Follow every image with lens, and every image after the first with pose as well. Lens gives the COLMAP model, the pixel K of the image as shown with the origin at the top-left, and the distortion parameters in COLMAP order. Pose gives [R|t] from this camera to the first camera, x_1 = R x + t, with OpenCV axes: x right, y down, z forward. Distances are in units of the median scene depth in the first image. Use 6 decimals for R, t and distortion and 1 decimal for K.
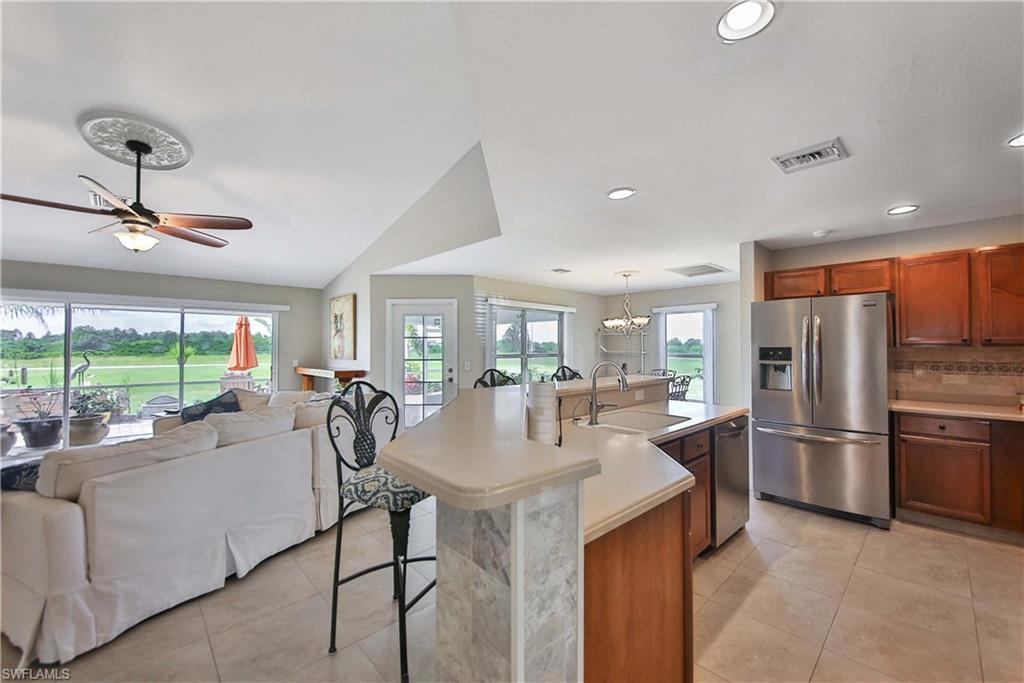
lens RADIAL K [[397.3, 0, 512.4], [0, 397.3, 340.4], [0, 0, 1]] dist [0.000643, -0.005619]
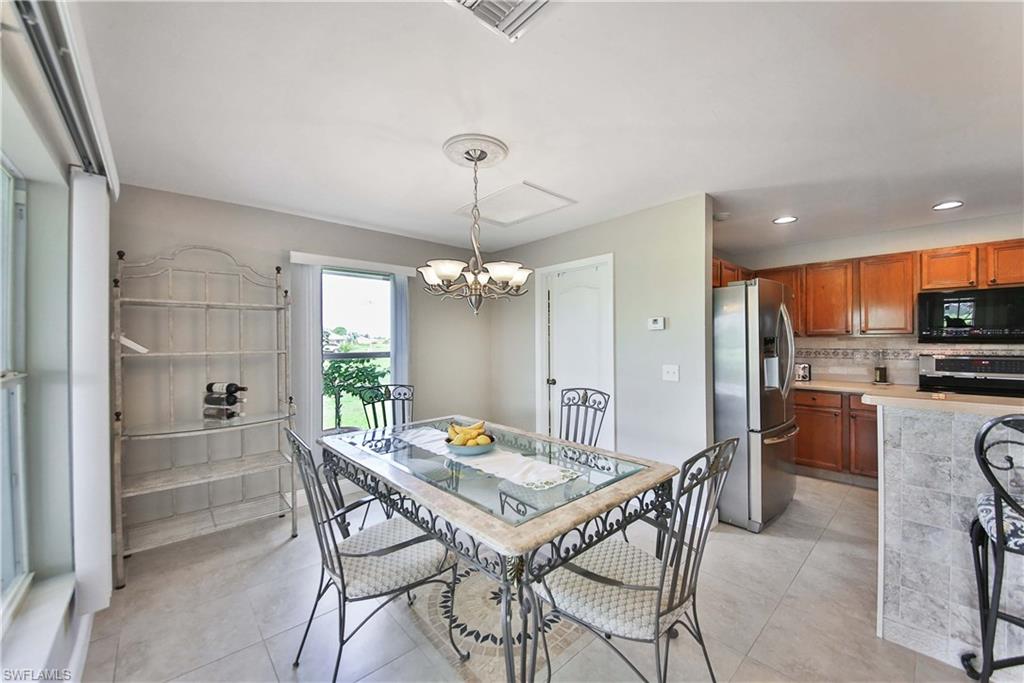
lens RADIAL K [[378.4, 0, 523.3], [0, 378.4, 339.0], [0, 0, 1]] dist [0.001022, -0.006233]
pose [[0.024702, 0.004242, 0.999686, -0.142707], [-0.012175, 0.999918, -0.003942, 0.033768], [-0.999621, -0.012073, 0.024752, 1.615444]]
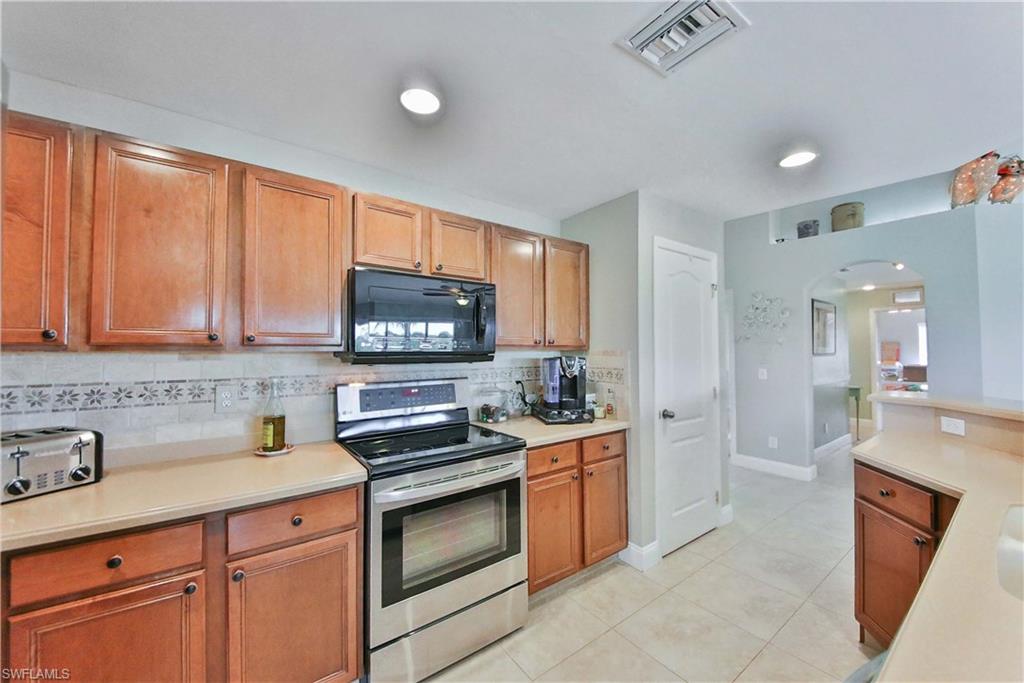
lens RADIAL K [[378.4, 0, 512.6], [0, 378.4, 344.4], [0, 0, 1]] dist [0.001022, -0.006233]
pose [[-0.992465, 0.006037, 0.122378, 0.626897], [0.001457, 0.999296, -0.037478, 0.019579], [-0.122518, -0.037017, -0.991776, 1.055085]]
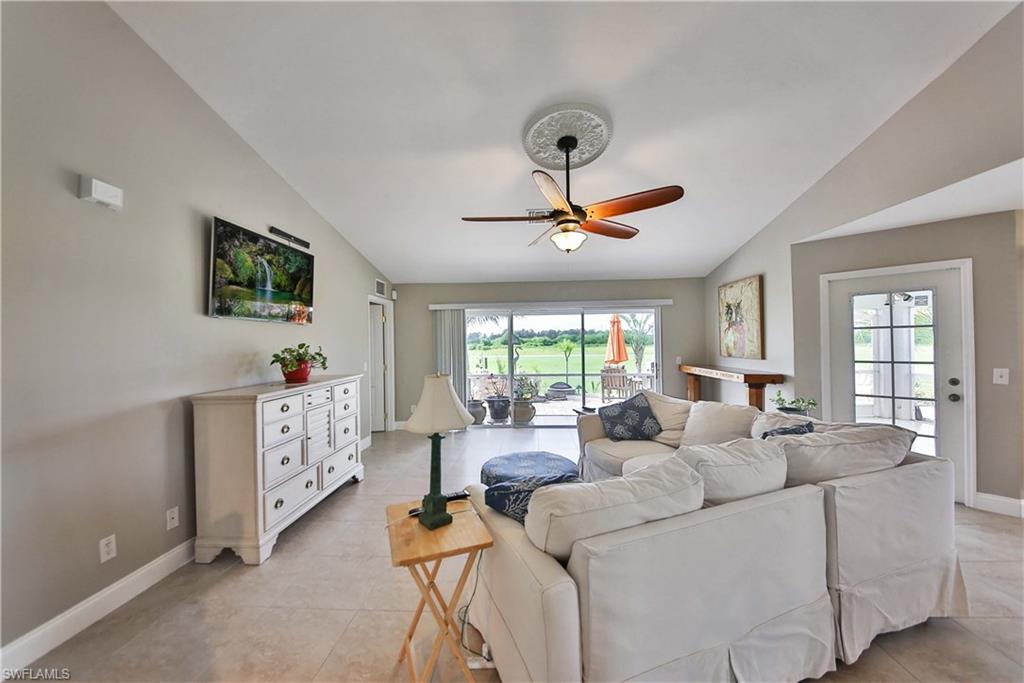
lens RADIAL K [[378.4, 0, 512.5], [0, 378.4, 343.5], [0, 0, 1]] dist [0.001022, -0.006233]
pose [[0.685803, -0.007854, -0.727744, -0.366106], [0.027218, 0.999519, 0.014862, -0.013389], [0.727278, -0.030000, 0.685687, 0.247906]]
